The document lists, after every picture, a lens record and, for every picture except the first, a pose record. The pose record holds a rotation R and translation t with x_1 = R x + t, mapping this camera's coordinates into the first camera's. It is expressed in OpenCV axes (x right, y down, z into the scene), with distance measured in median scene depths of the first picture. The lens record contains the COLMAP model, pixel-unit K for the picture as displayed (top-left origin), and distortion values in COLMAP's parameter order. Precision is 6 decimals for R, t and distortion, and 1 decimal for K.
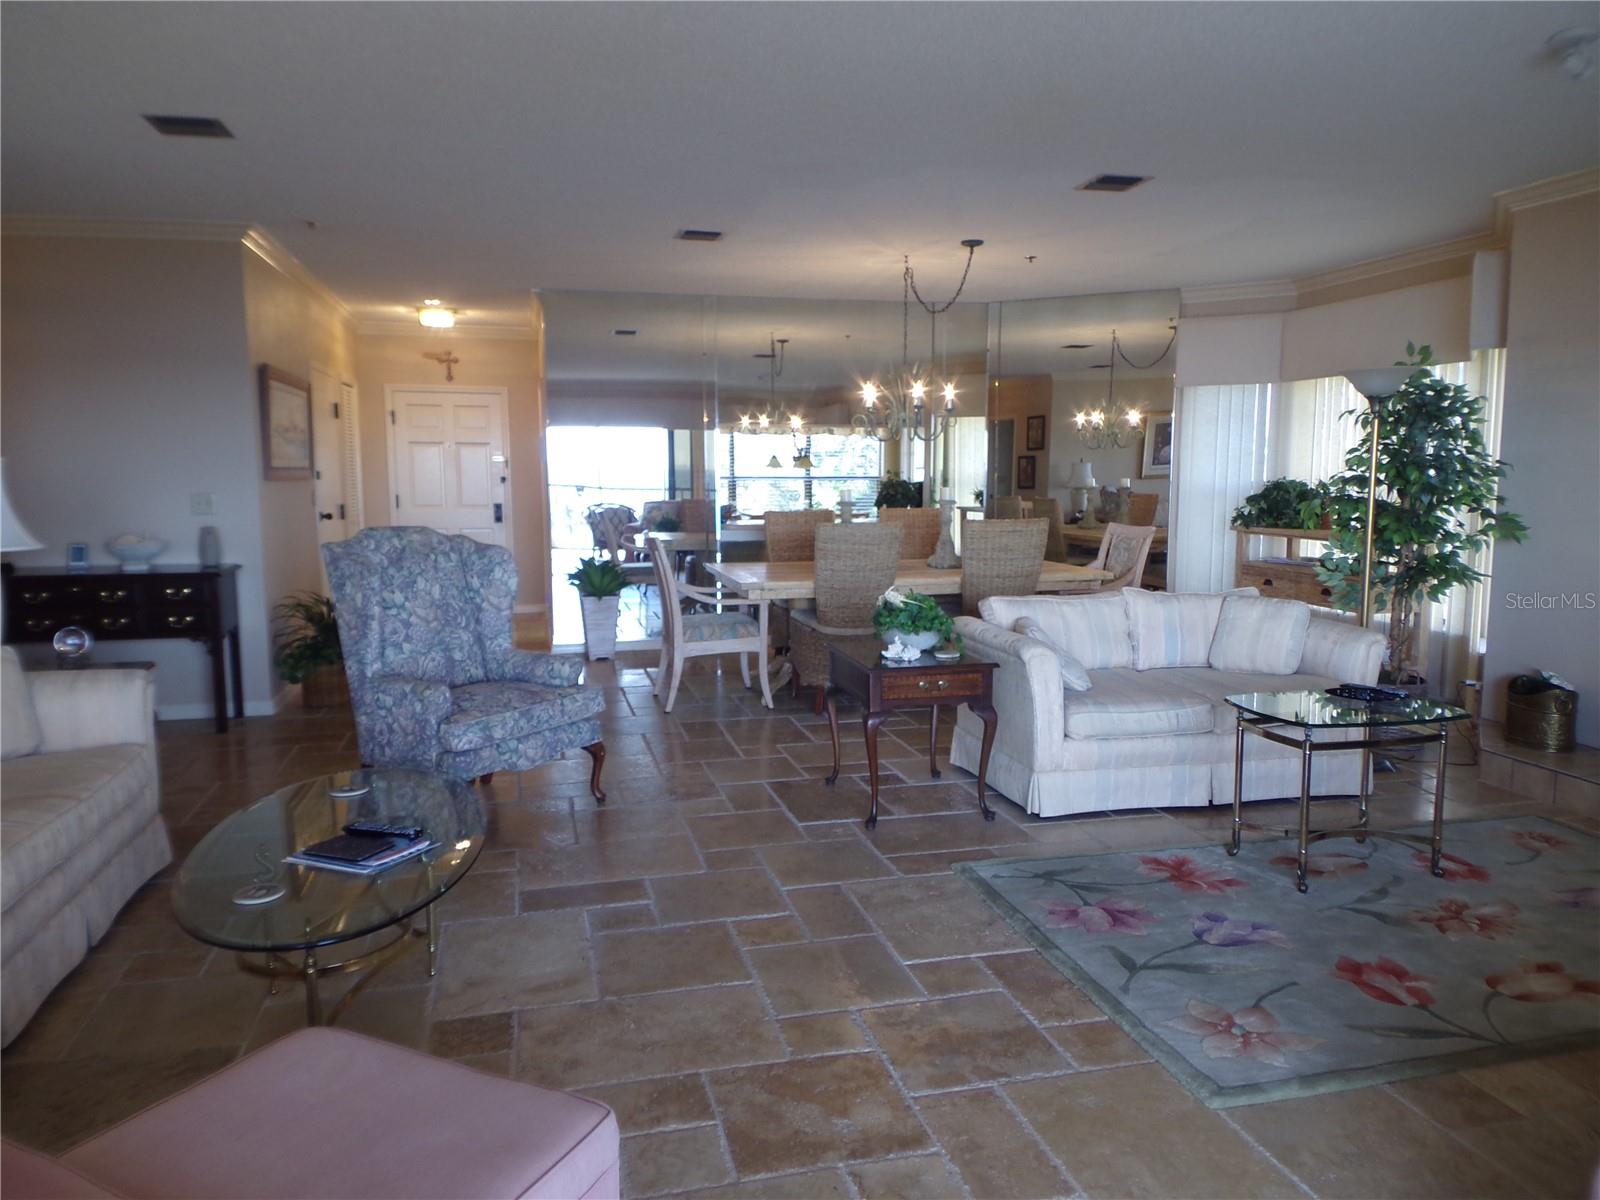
lens RADIAL K [[1125.4, 0, 792.7], [0, 1125.4, 601.2], [0, 0, 1]] dist [0.114279, -0.160619]
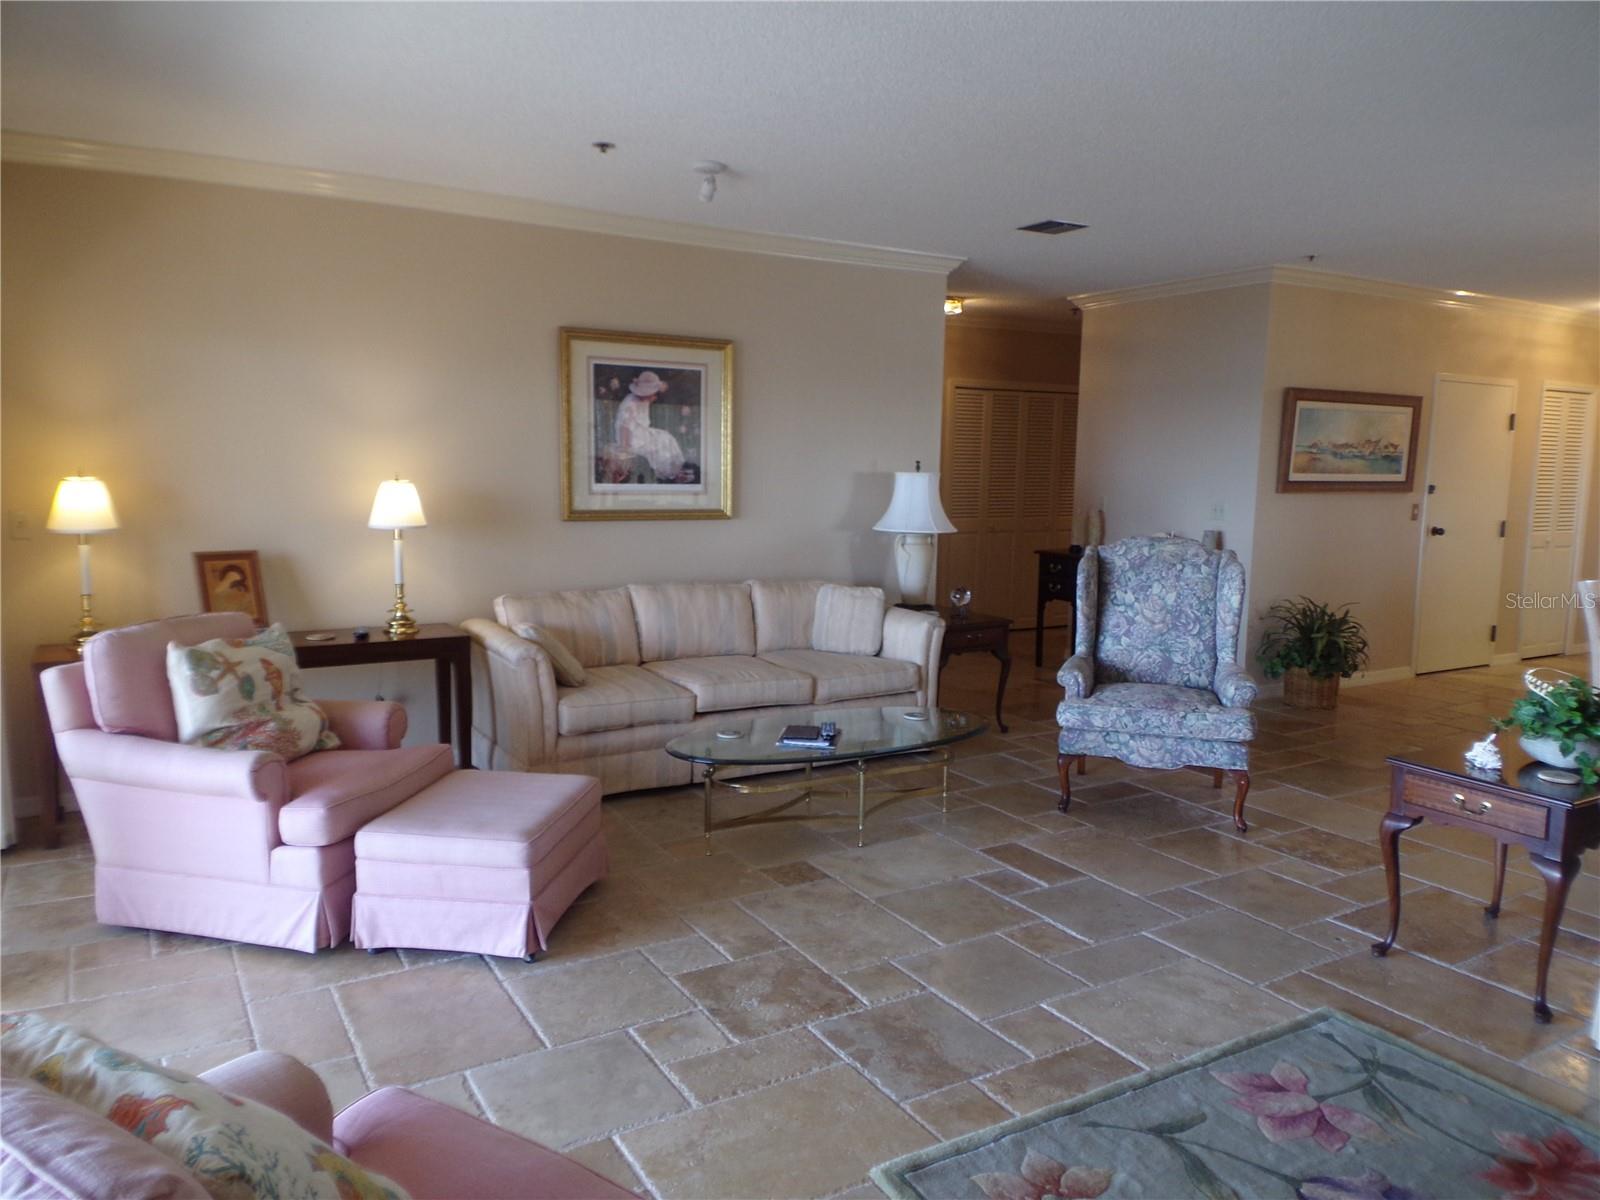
lens RADIAL K [[1125.4, 0, 799.3], [0, 1125.4, 599.4], [0, 0, 1]] dist [0.114279, -0.160619]
pose [[0.294322, 0.129596, -0.946879, 0.648930], [-0.130359, 0.986947, 0.094560, -0.066629], [0.946774, 0.095603, 0.307375, 0.322007]]
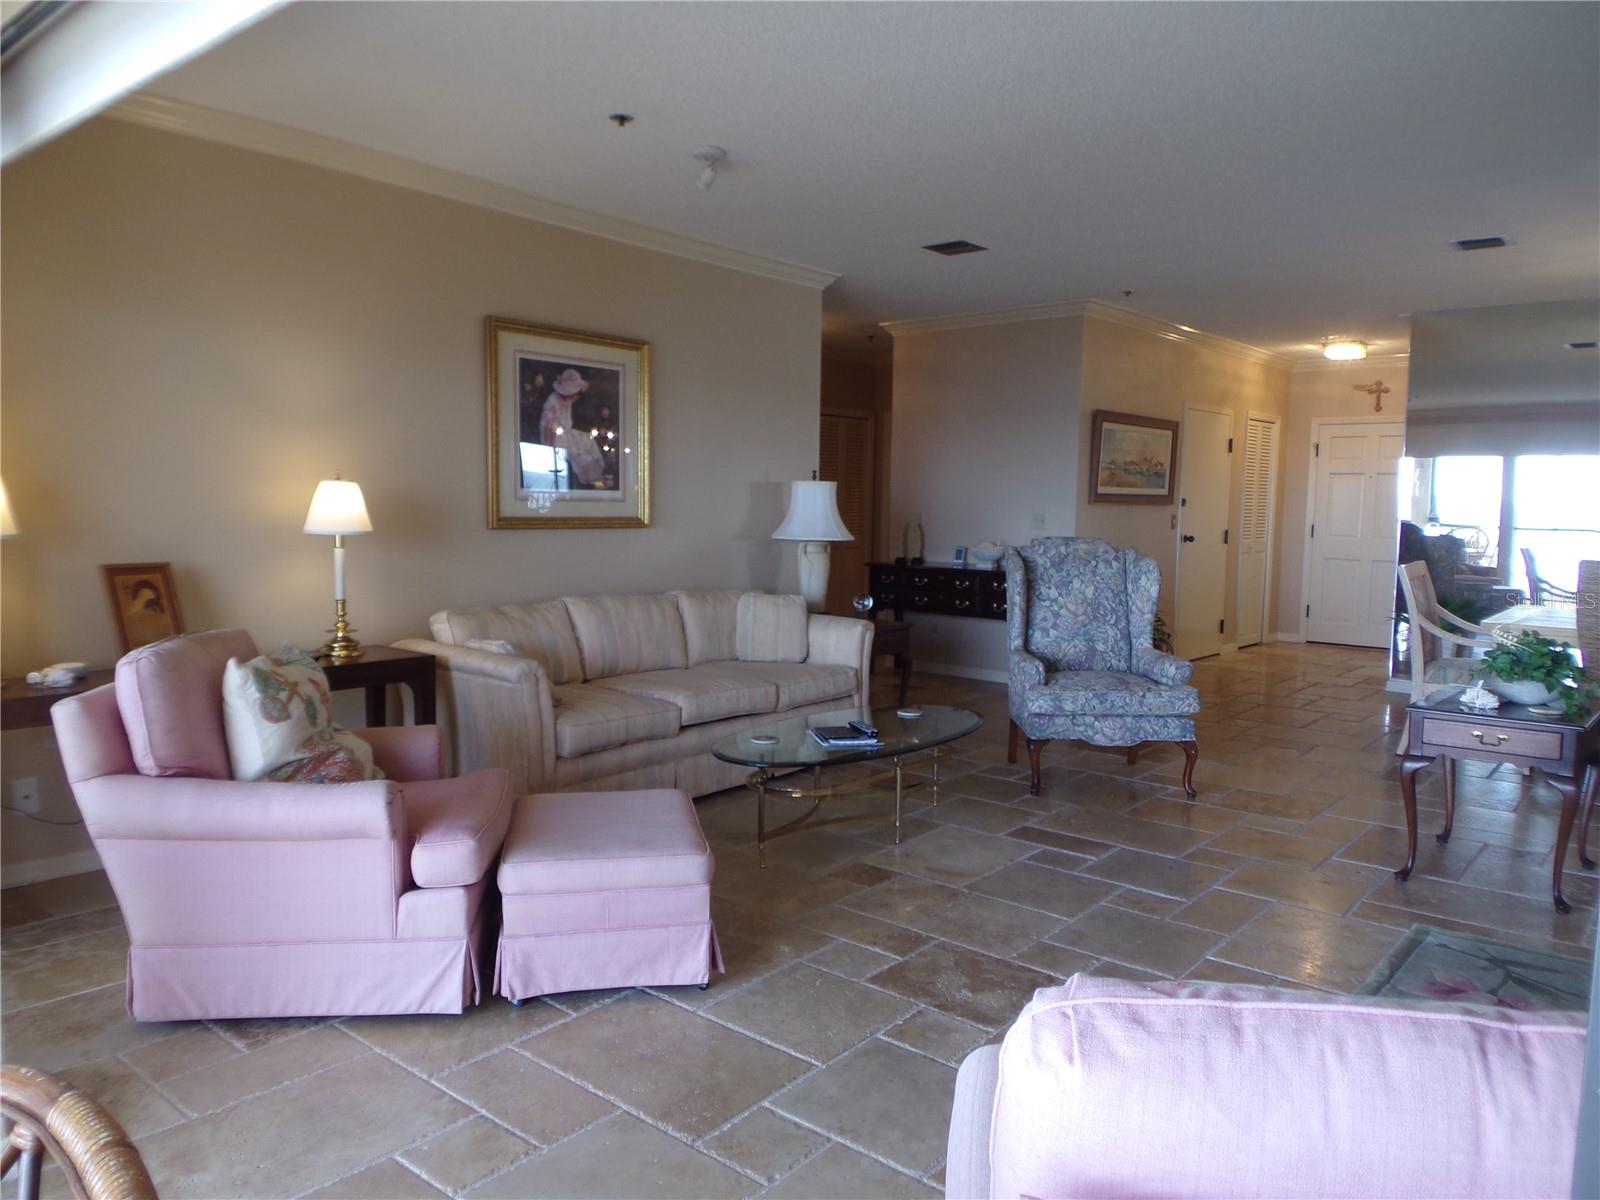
lens RADIAL K [[1125.4, 0, 796.0], [0, 1125.4, 598.1], [0, 0, 1]] dist [0.114279, -0.160619]
pose [[0.590754, 0.082245, -0.802649, 0.480661], [-0.111464, 0.993572, 0.019769, 0.009423], [0.799115, 0.077788, 0.596124, 0.034714]]
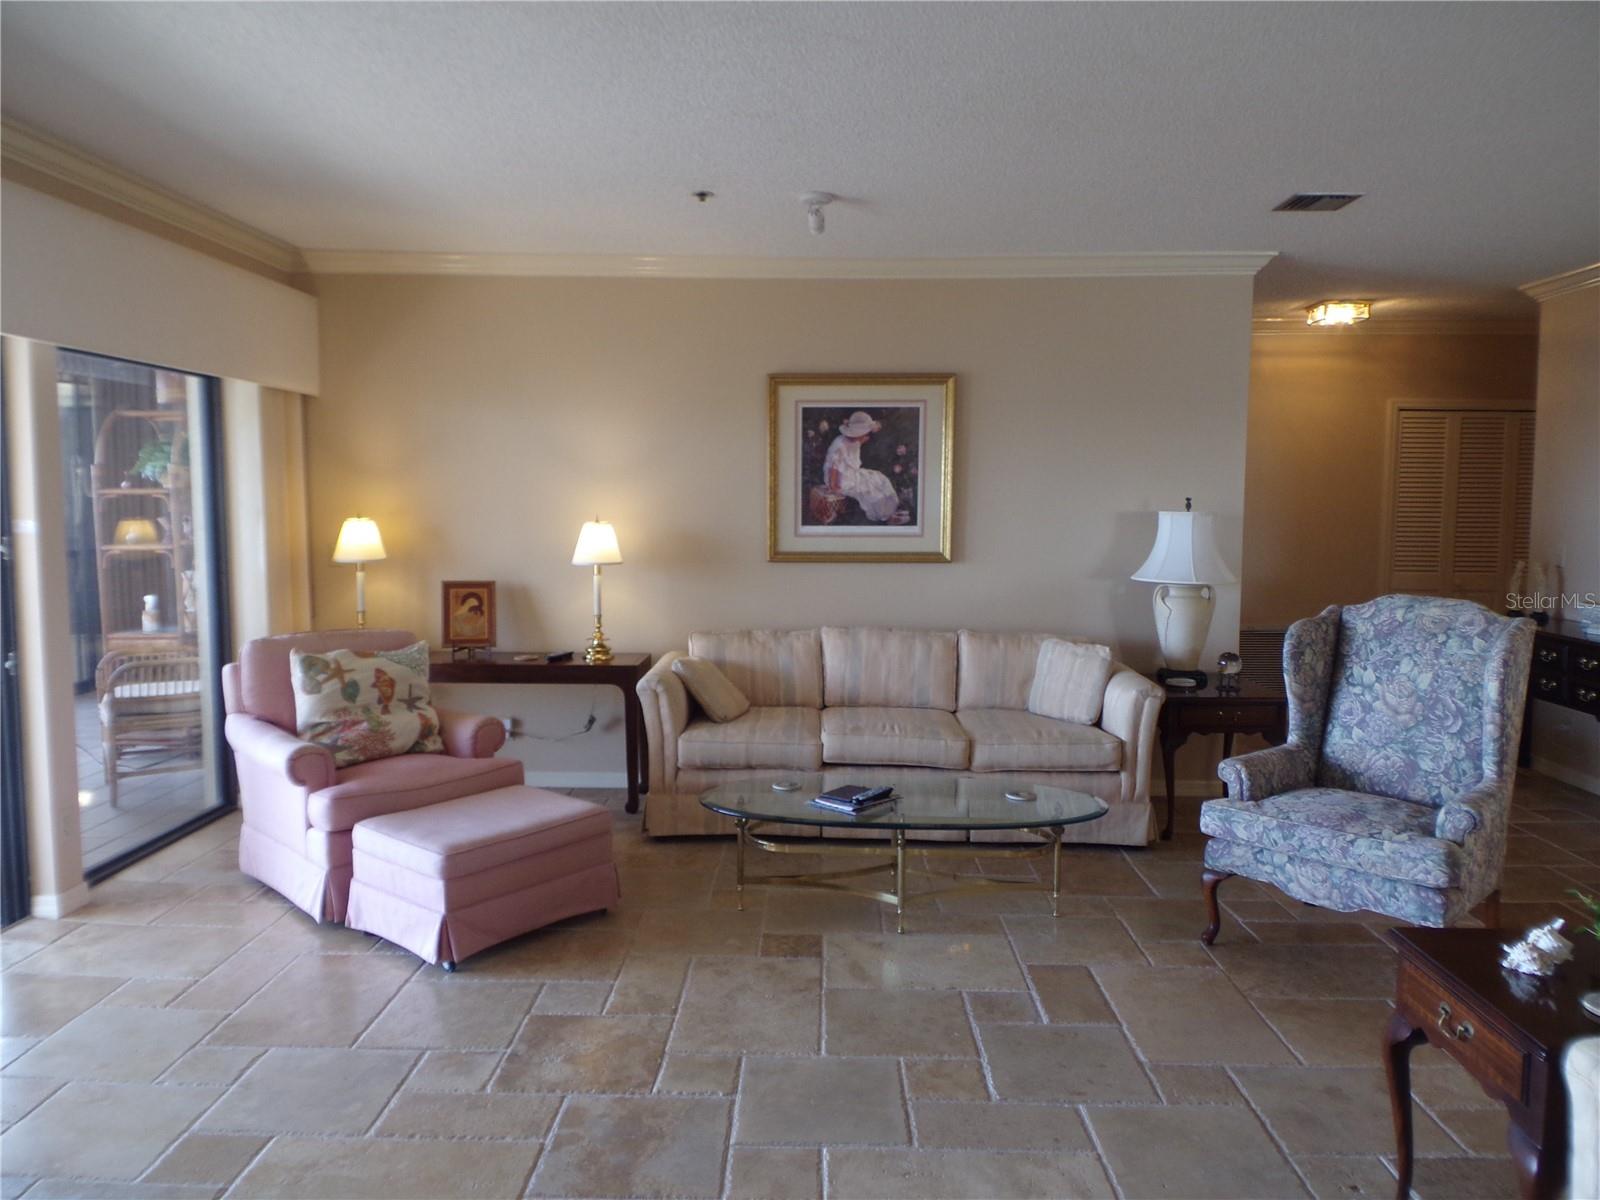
lens RADIAL K [[1125.4, 0, 800.8], [0, 1125.4, 593.7], [0, 0, 1]] dist [0.114279, -0.160619]
pose [[-0.258778, 0.081637, -0.962481, 0.596077], [-0.118569, 0.986202, 0.115528, -0.113702], [0.958632, 0.144017, -0.245528, 0.785859]]
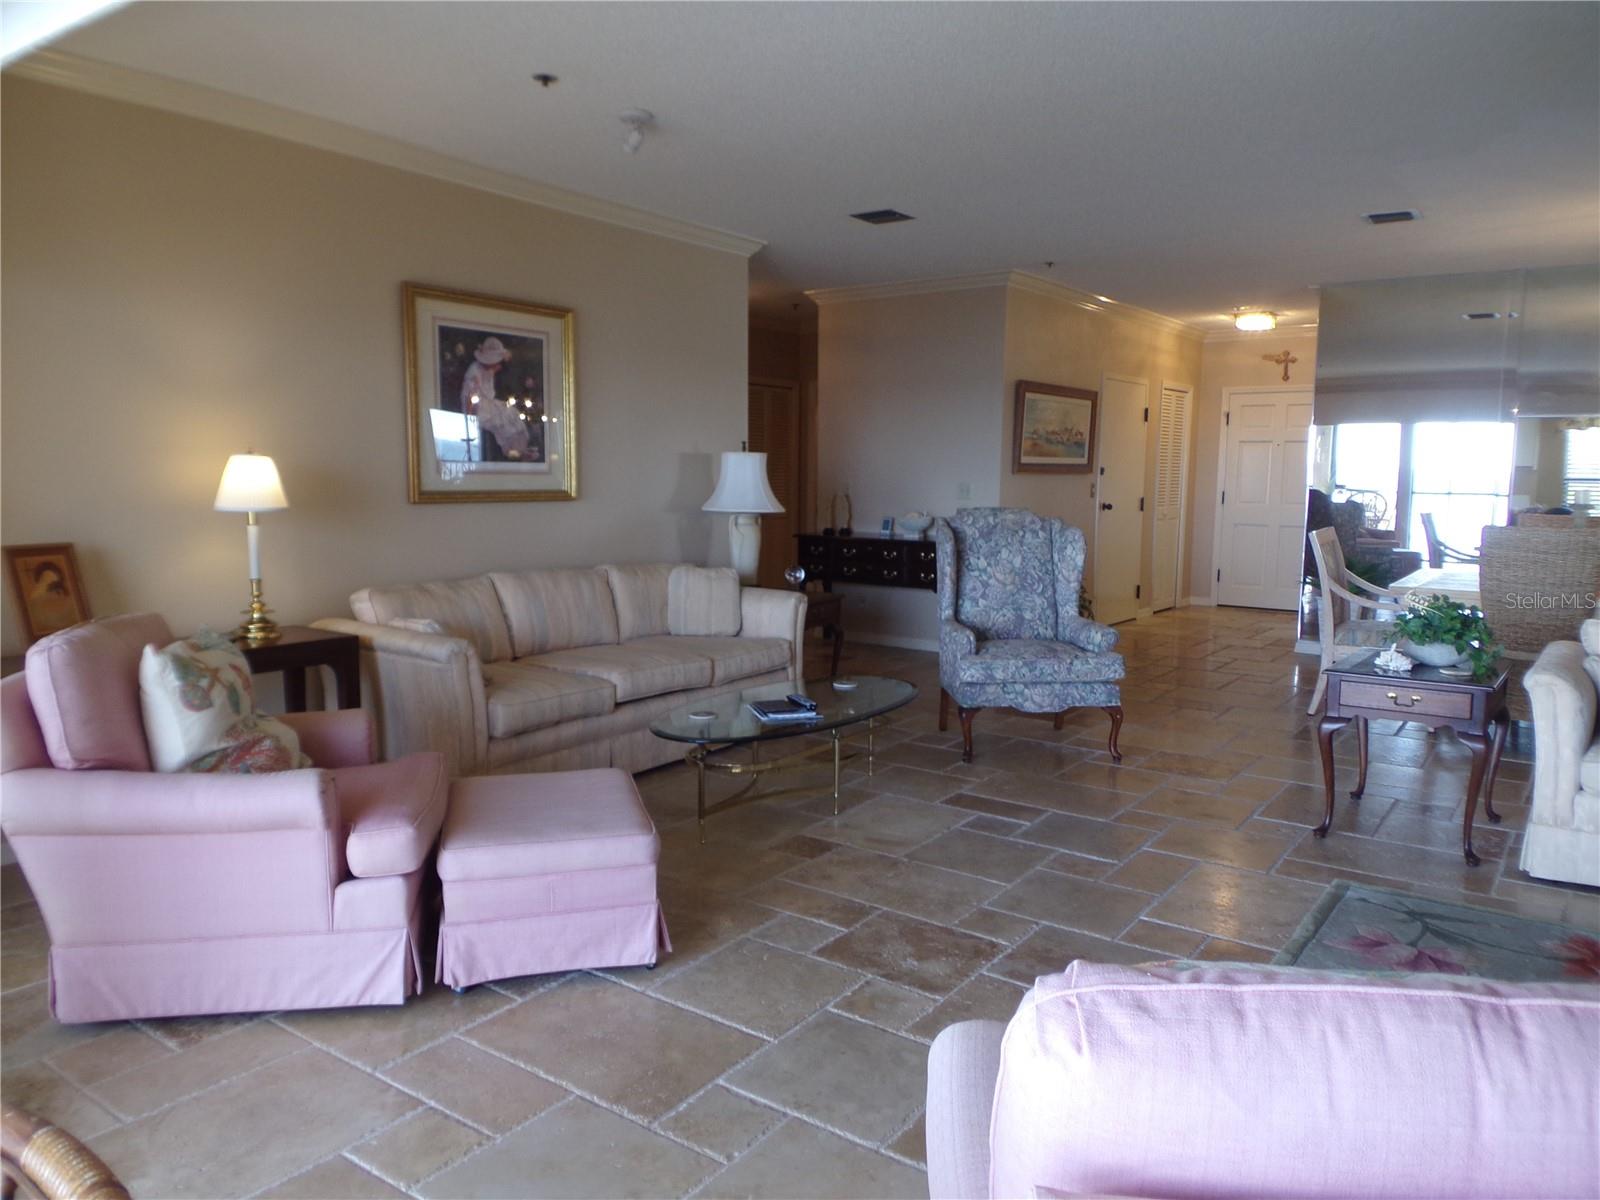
lens RADIAL K [[1125.4, 0, 798.1], [0, 1125.4, 599.0], [0, 0, 1]] dist [0.114279, -0.160619]
pose [[0.648917, 0.096636, -0.754697, 0.467735], [-0.101044, 0.994061, 0.040404, 0.006690], [0.754120, 0.050039, 0.654828, 0.026569]]
